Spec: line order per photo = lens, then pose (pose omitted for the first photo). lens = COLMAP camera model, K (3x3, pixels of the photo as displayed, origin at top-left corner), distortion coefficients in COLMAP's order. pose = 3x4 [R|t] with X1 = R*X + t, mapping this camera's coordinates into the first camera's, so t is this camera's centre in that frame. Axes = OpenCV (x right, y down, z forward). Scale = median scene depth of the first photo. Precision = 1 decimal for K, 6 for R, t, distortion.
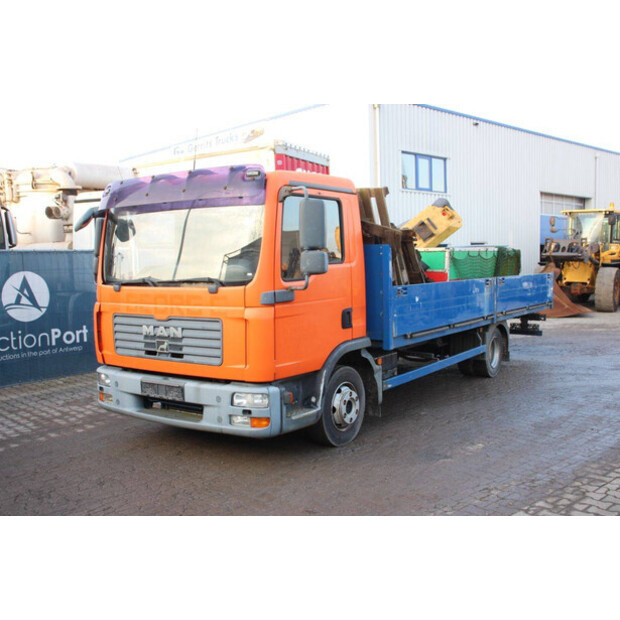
lens RADIAL K [[649.8, 0, 310.0], [0, 649.8, 310.0], [0, 0, 1]] dist [-0.048926, 0.006606]
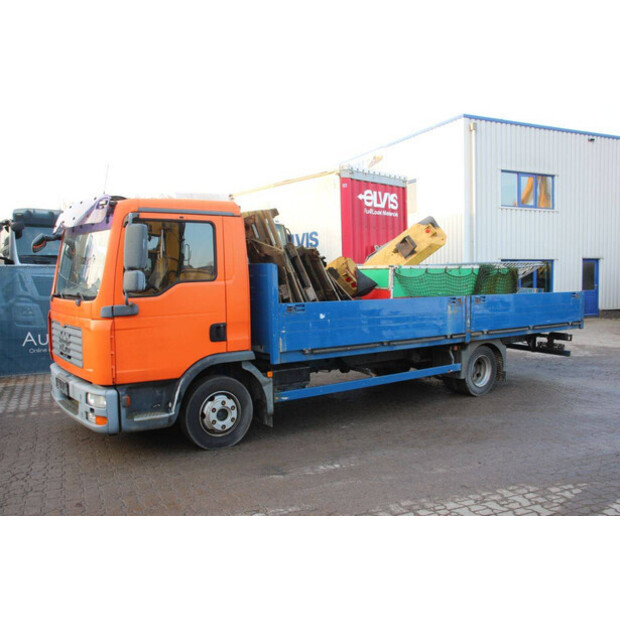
lens RADIAL K [[571.1, 0, 310.0], [0, 571.1, 310.0], [0, 0, 1]] dist [-0.146015, 0.186108]
pose [[0.943383, 0.032918, -0.330068, 0.525235], [-0.035159, 0.999381, -0.000820, -0.029461], [0.329837, 0.012379, 0.943957, 0.168288]]
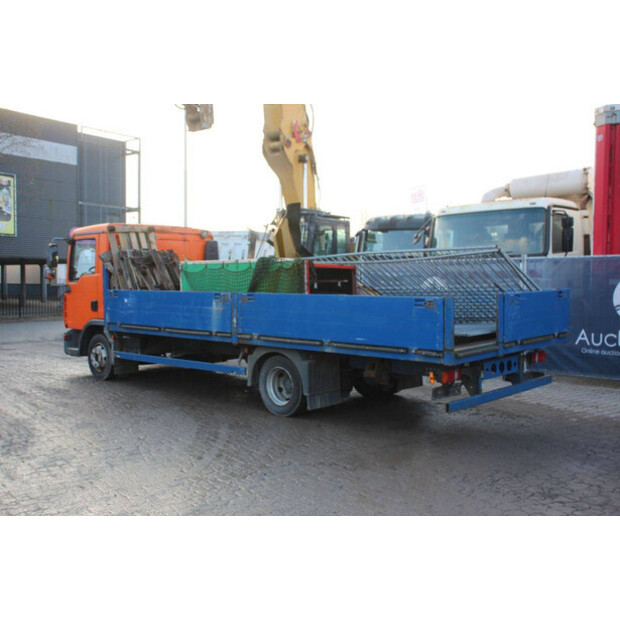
lens RADIAL K [[702.0, 0, 310.0], [0, 702.0, 310.0], [0, 0, 1]] dist [0.005658, 0.027064]
pose [[-0.158941, 0.060115, -0.985456, 1.884456], [-0.073109, 0.994688, 0.072470, -0.159592], [0.984578, 0.083564, -0.153702, 1.920810]]
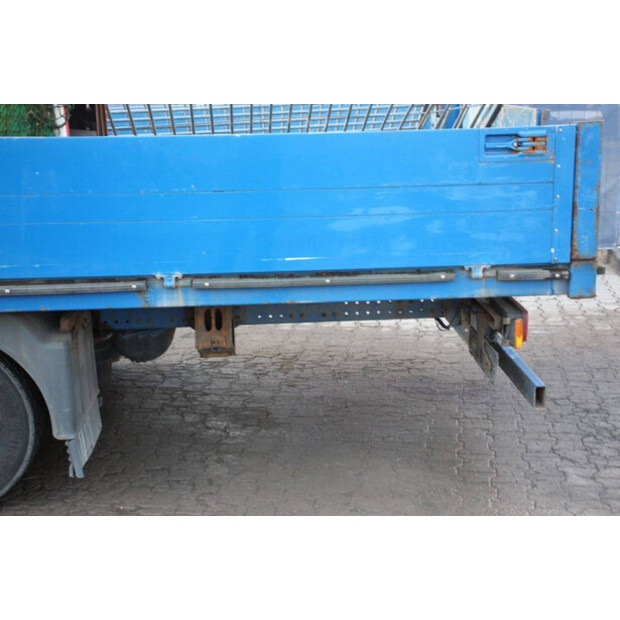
lens RADIAL K [[978.2, 0, 310.0], [0, 978.2, 310.0], [0, 0, 1]] dist [0.159024, -0.029922]
pose [[0.605903, 0.178304, -0.775299, 1.125874], [-0.046850, 0.980865, 0.188967, -0.108873], [0.794158, -0.078173, 0.602663, 1.449285]]
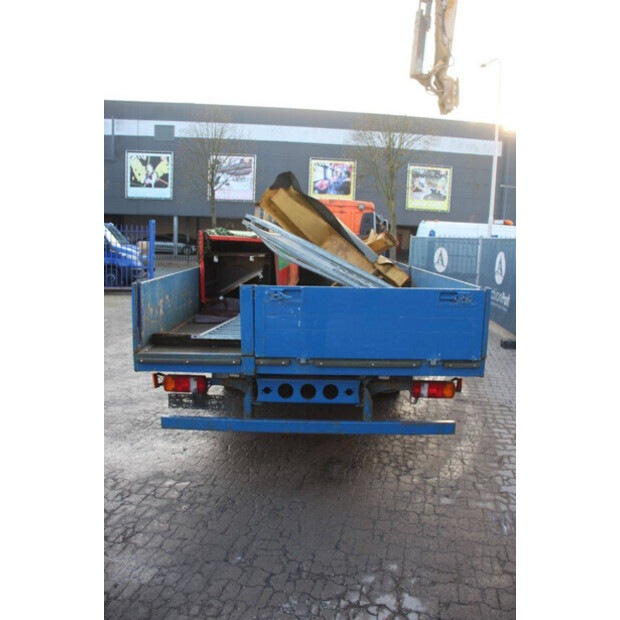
lens RADIAL K [[511.6, 0, 312.5], [0, 511.6, 301.9], [0, 0, 1]] dist [-0.168384, 0.161139]
pose [[-0.840120, 0.059465, -0.539130, 0.887678], [-0.060835, 0.977370, 0.202600, -0.232979], [0.538977, 0.203006, -0.817491, 2.602494]]
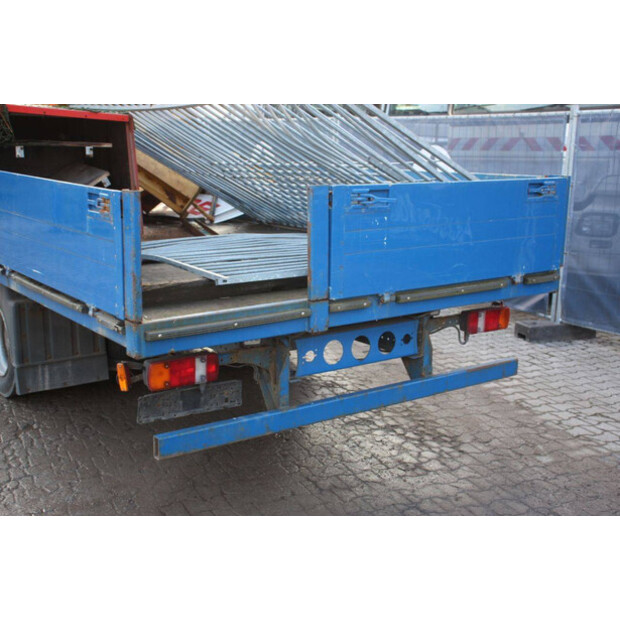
lens RADIAL K [[839.0, 0, 310.0], [0, 839.0, 310.0], [0, 0, 1]] dist [0.073606, 0.036052]
pose [[-0.338426, 0.189692, -0.921675, 1.212870], [-0.095426, 0.967503, 0.234163, -0.179200], [0.936142, 0.167199, -0.309327, 2.256848]]
